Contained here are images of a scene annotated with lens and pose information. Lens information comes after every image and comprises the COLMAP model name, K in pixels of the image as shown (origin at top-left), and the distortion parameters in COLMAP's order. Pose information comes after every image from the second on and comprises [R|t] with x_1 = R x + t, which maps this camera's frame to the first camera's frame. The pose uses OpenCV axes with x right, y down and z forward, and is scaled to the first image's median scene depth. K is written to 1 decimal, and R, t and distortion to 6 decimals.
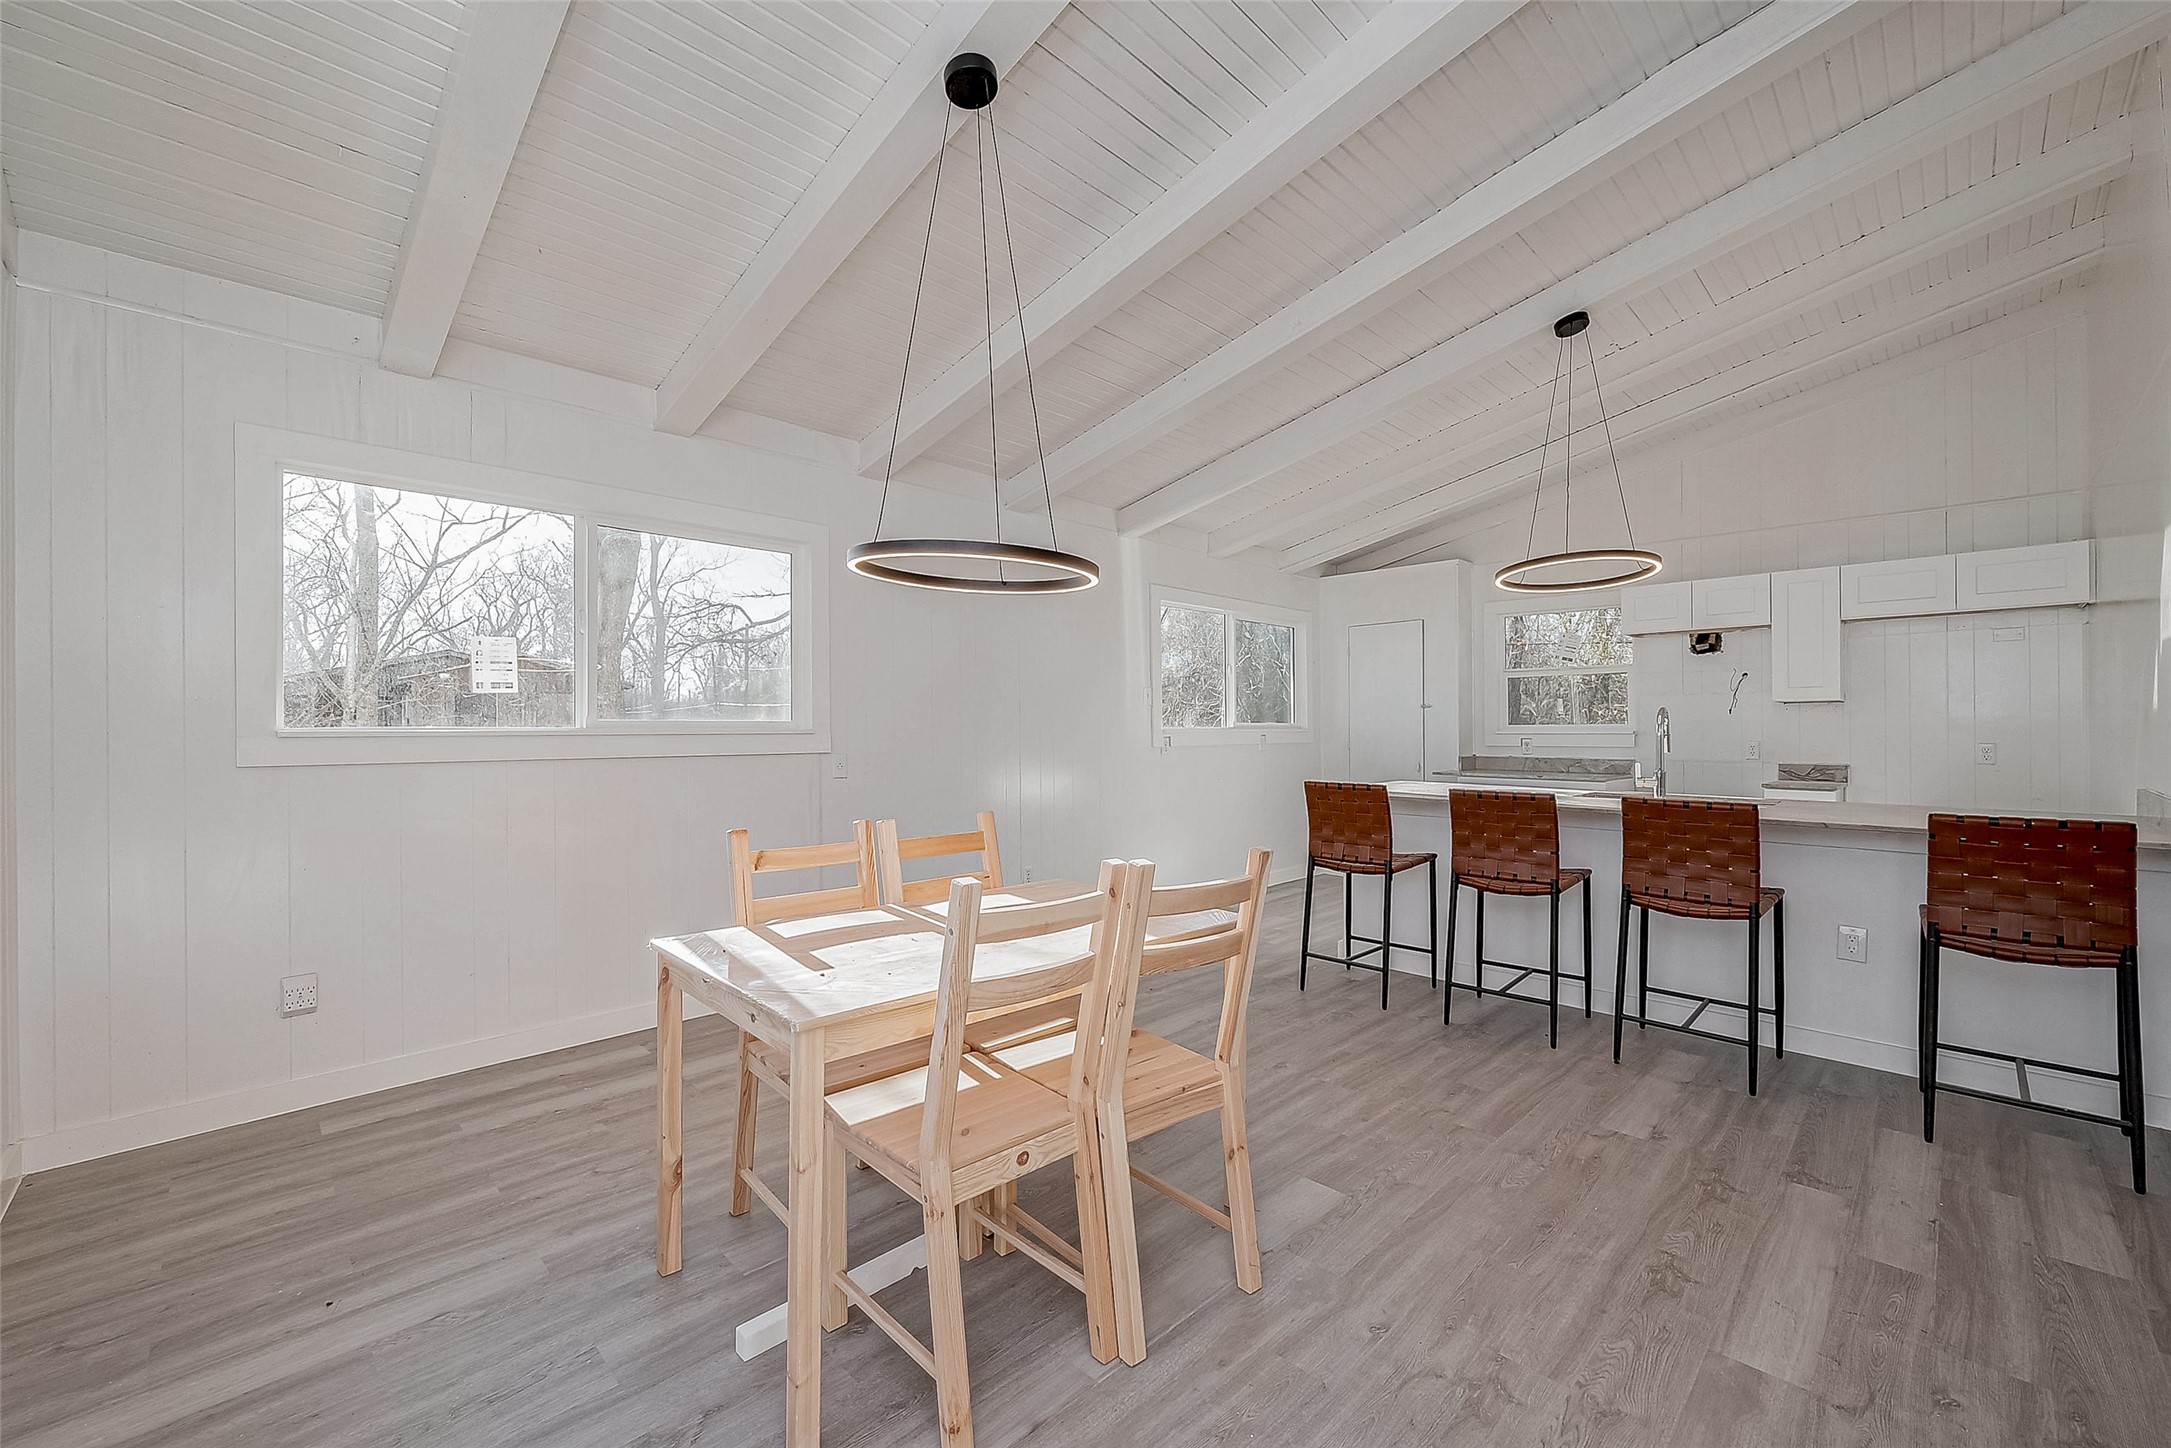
lens RADIAL K [[867.2, 0, 1093.2], [0, 867.2, 724.9], [0, 0, 1]] dist [0.000944, 0.000060]
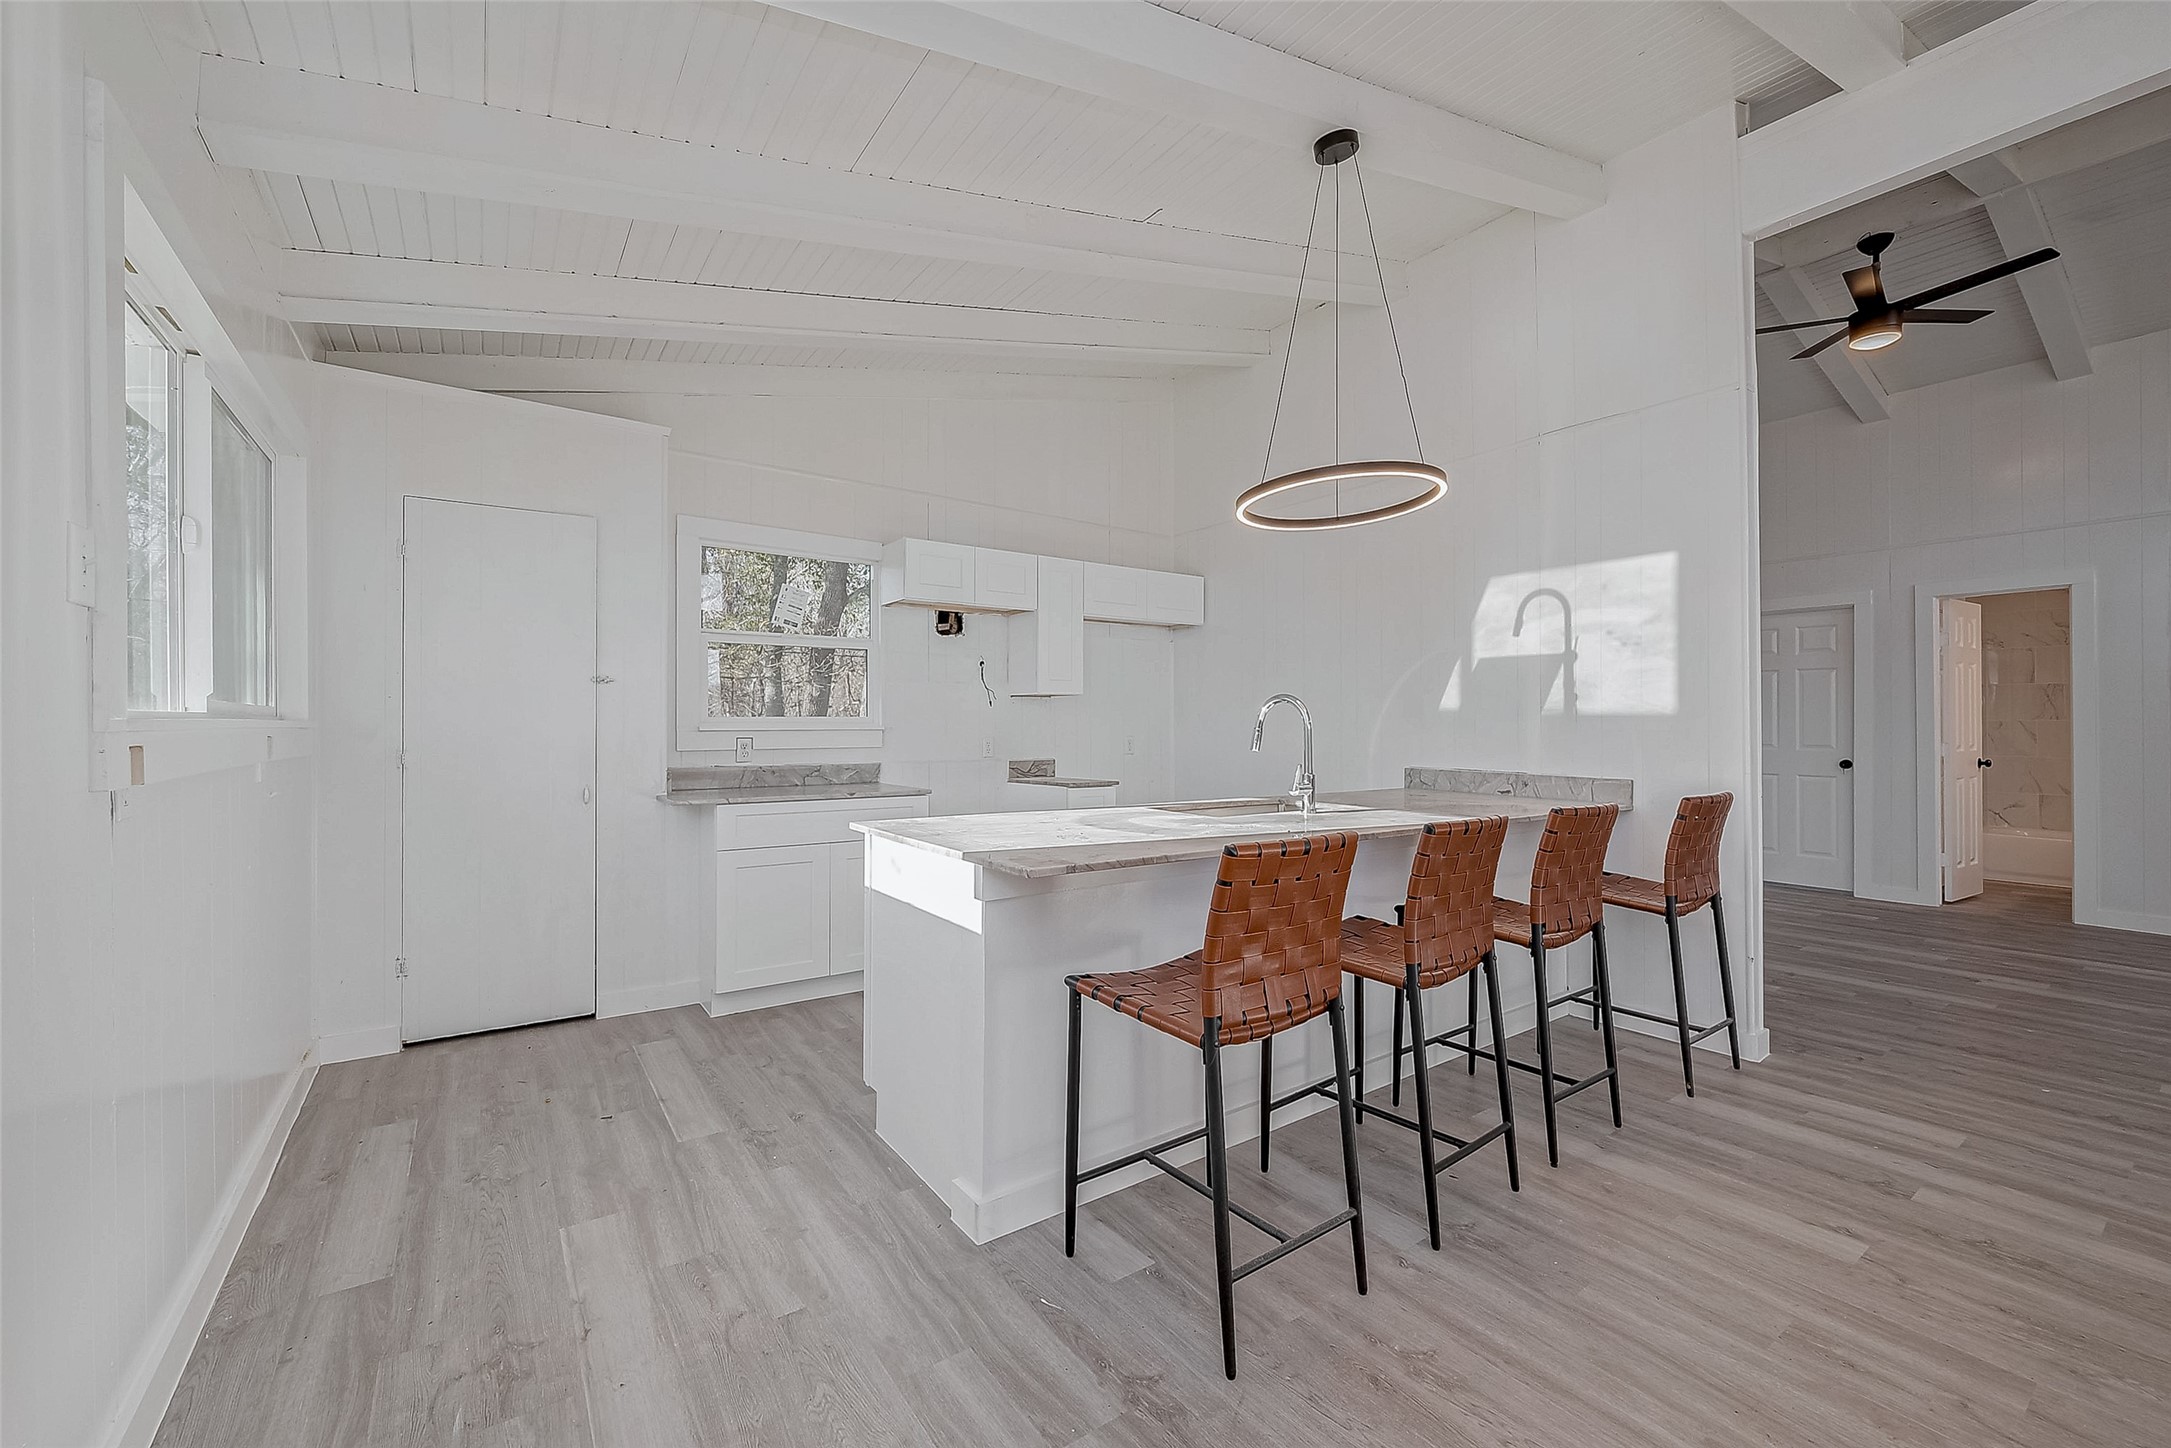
lens RADIAL K [[882.6, 0, 1090.6], [0, 882.6, 719.5], [0, 0, 1]] dist [-0.000329, -0.000133]
pose [[0.164806, 0.007712, 0.986296, -0.120956], [-0.003165, 0.999968, -0.007290, 0.006498], [-0.986321, -0.001920, 0.164826, 0.715282]]
